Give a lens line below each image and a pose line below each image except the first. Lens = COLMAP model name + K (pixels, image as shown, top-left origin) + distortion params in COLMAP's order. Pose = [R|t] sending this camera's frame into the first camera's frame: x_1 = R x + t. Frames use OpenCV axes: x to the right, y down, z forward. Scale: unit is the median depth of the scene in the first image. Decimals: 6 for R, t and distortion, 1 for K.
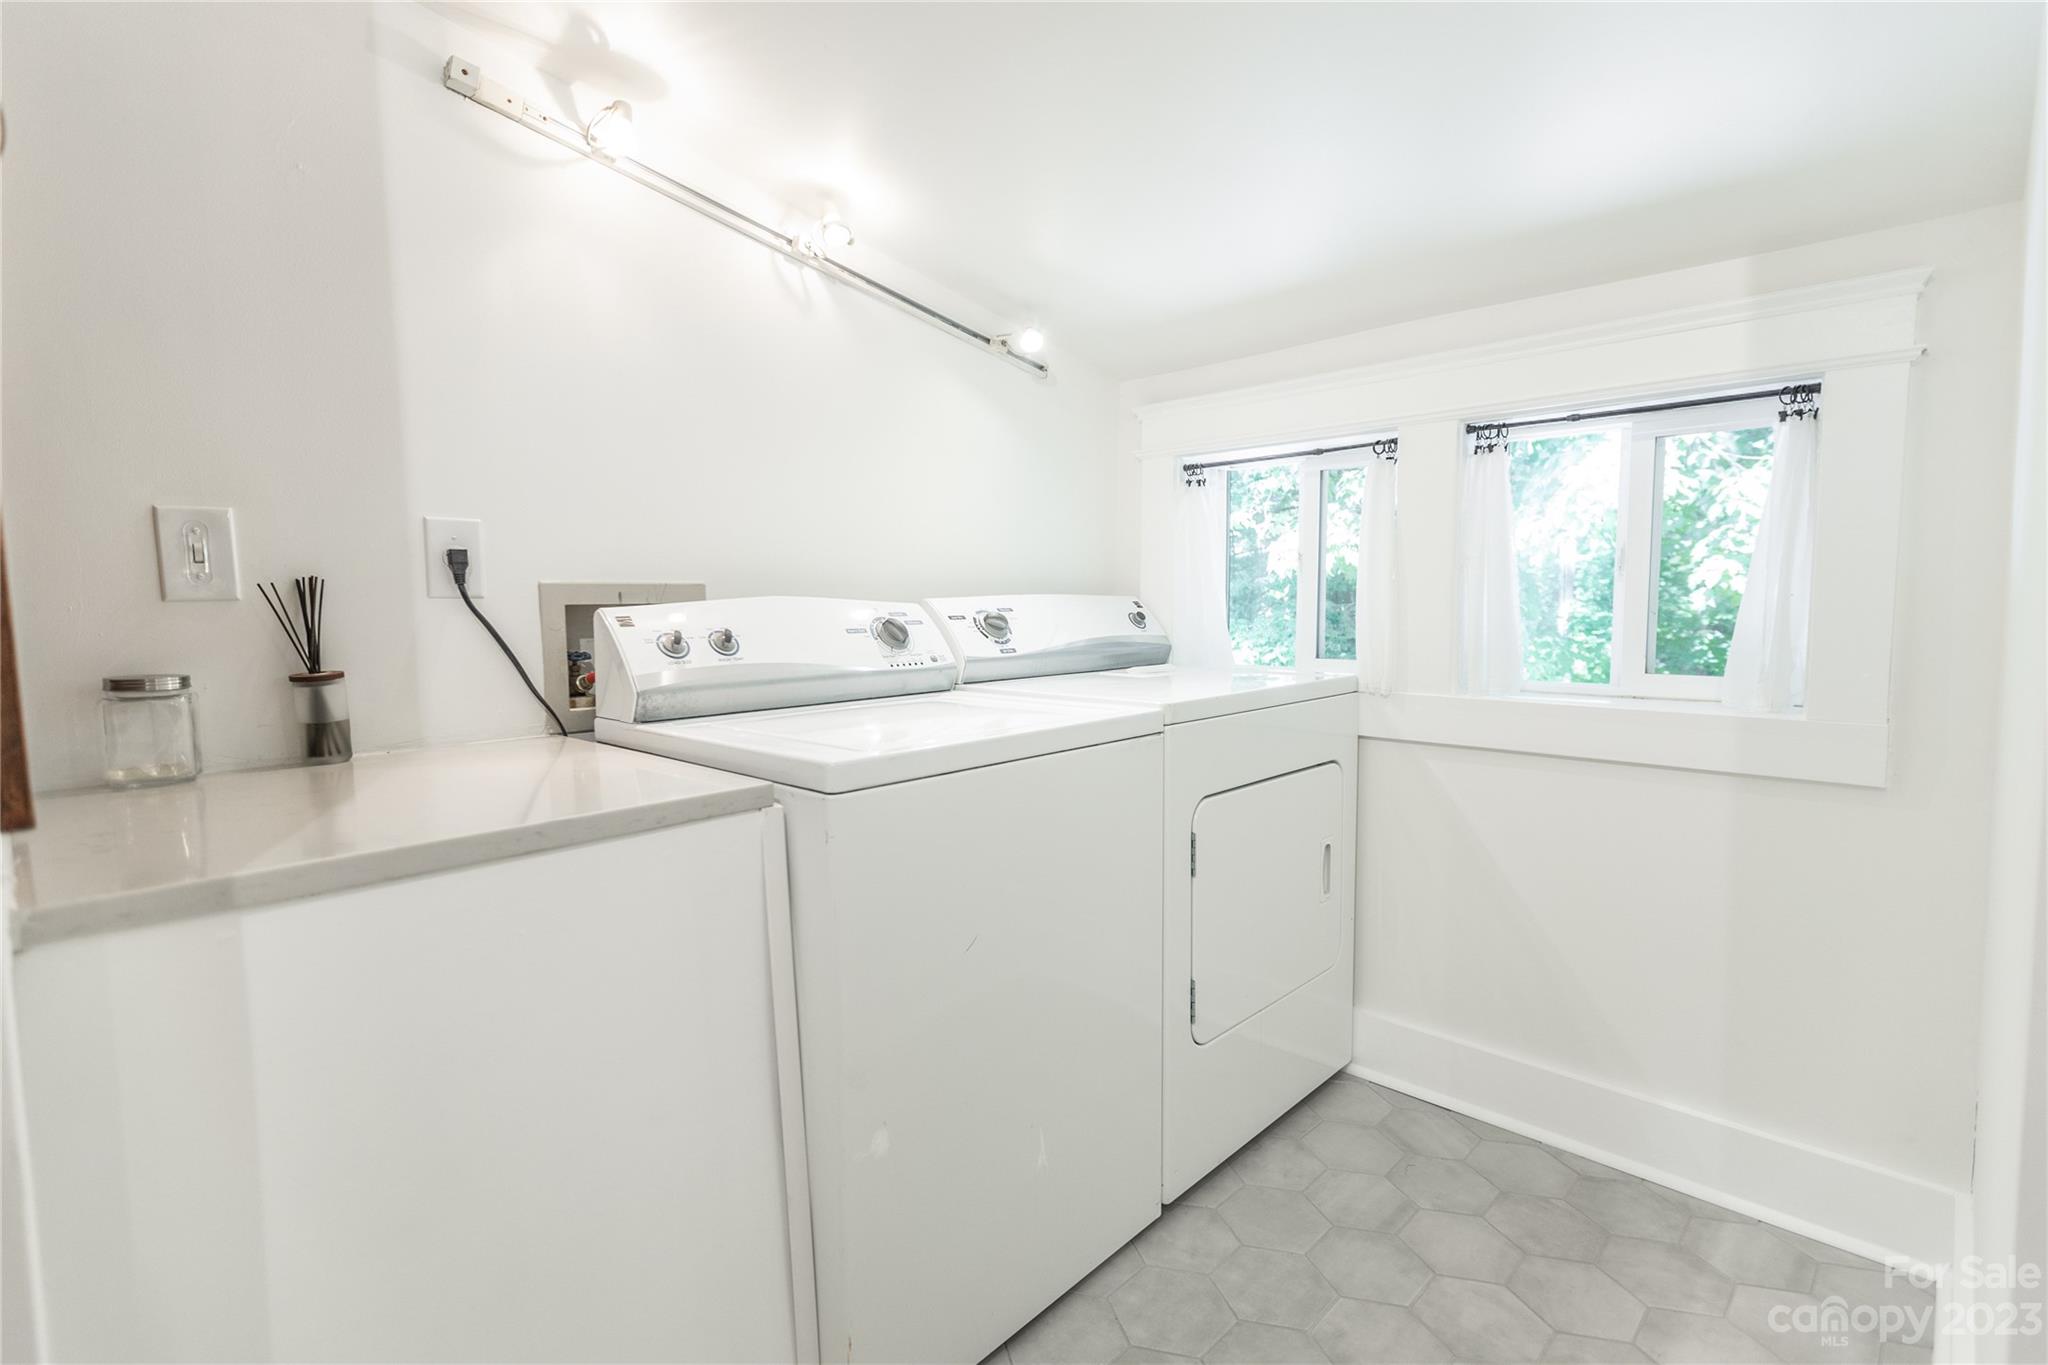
lens RADIAL K [[969.2, 0, 1024.0], [0, 969.2, 673.5], [0, 0, 1]] dist [0.001914, -0.000261]
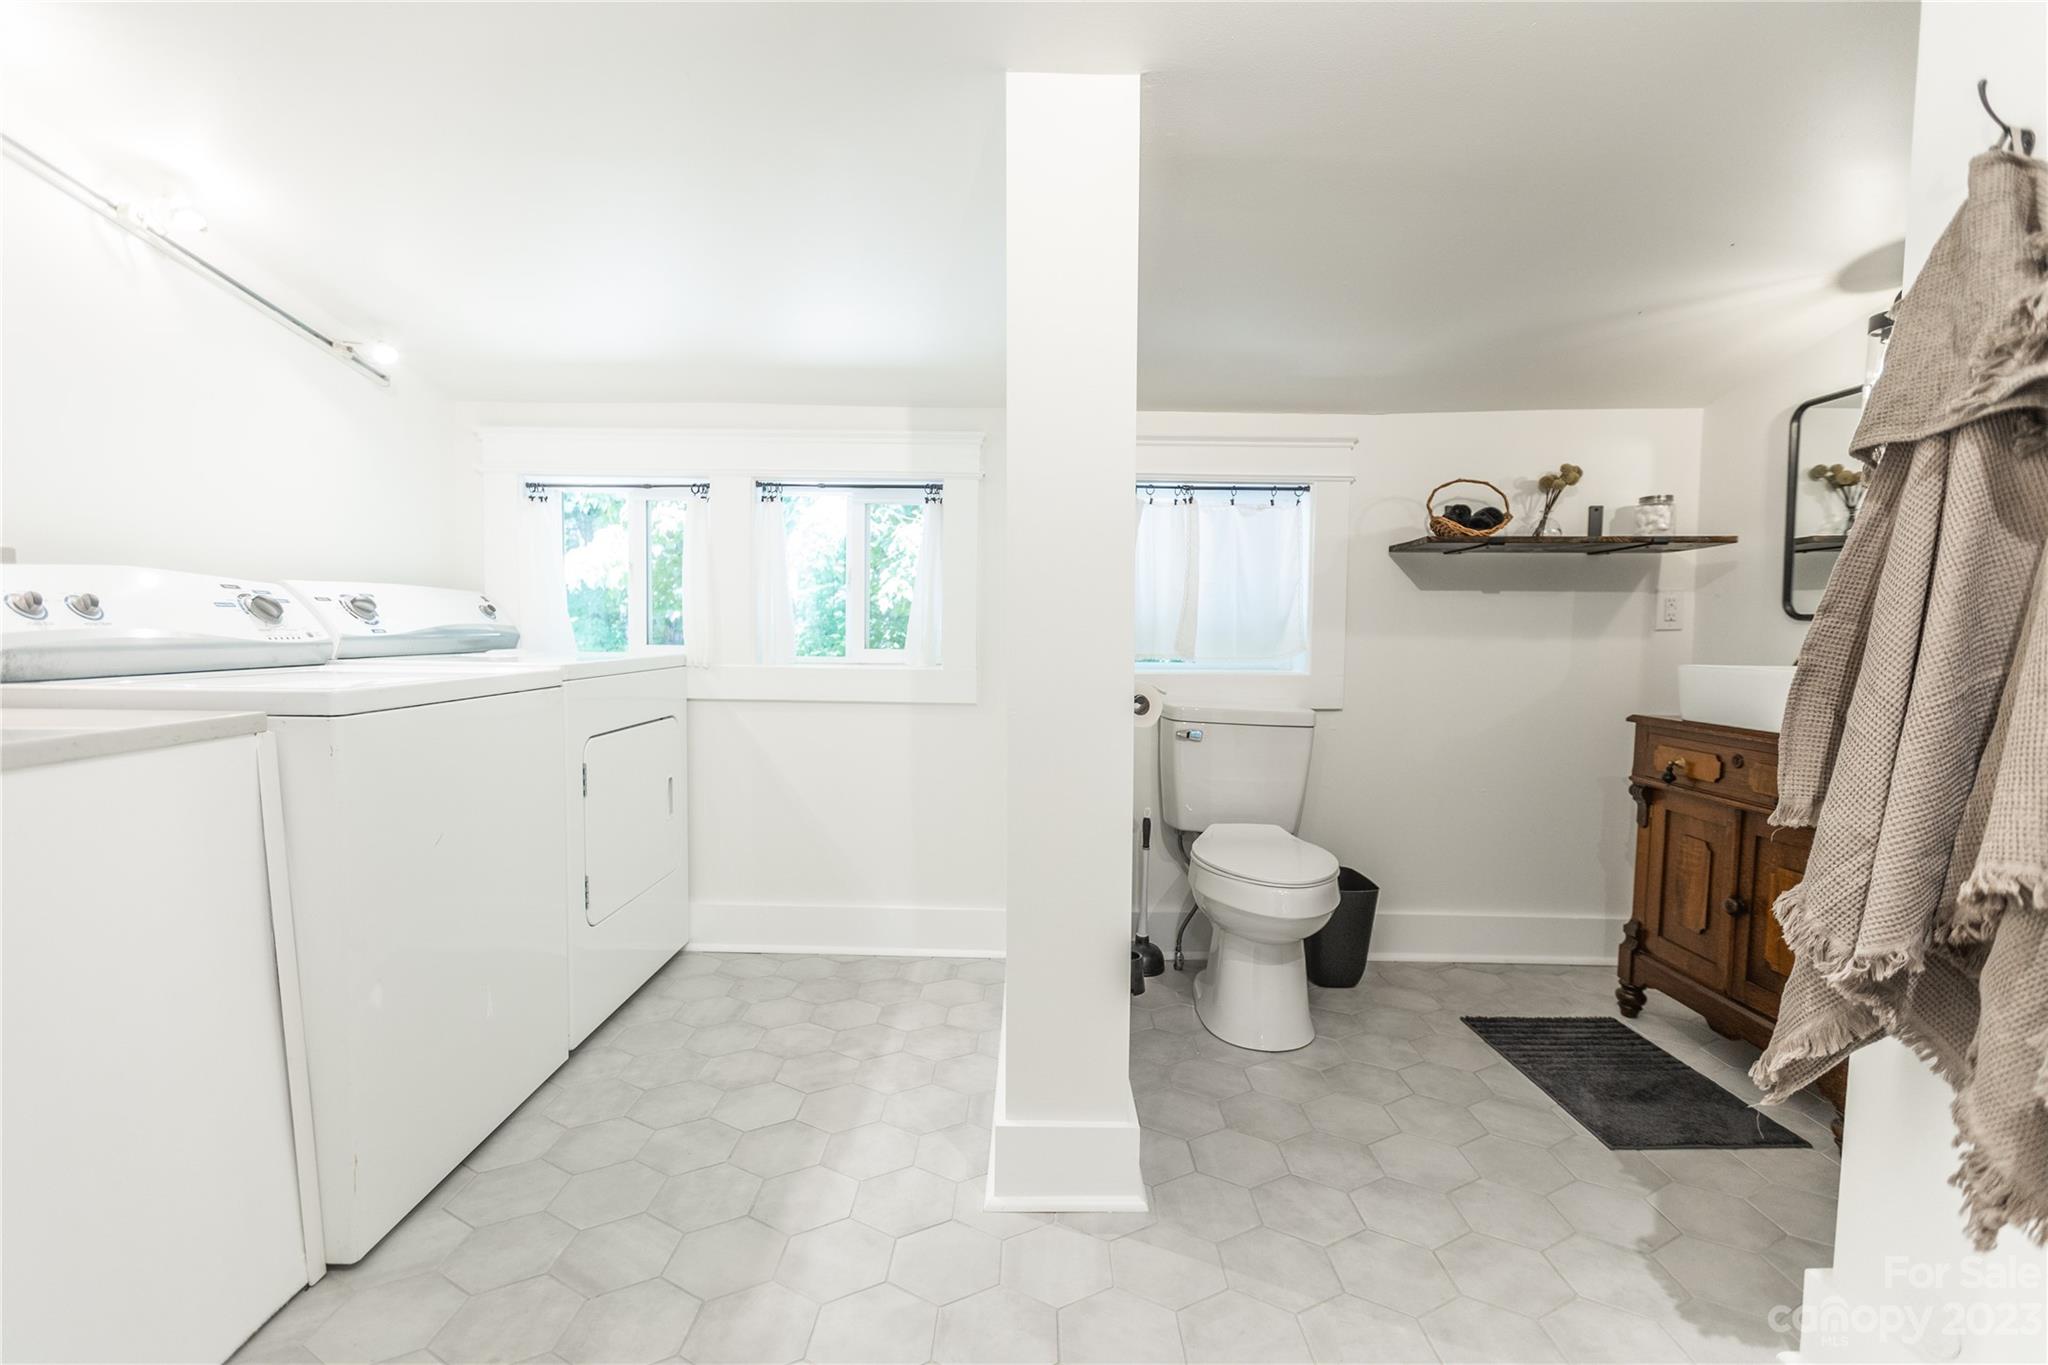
lens RADIAL K [[935.1, 0, 1024.0], [0, 935.1, 682.5], [0, 0, 1]] dist [0.002387, -0.000042]
pose [[0.724222, -0.021618, 0.689228, -0.239739], [0.035745, 0.999342, -0.006216, 0.074285], [-0.688640, 0.029138, 0.724518, -0.306869]]
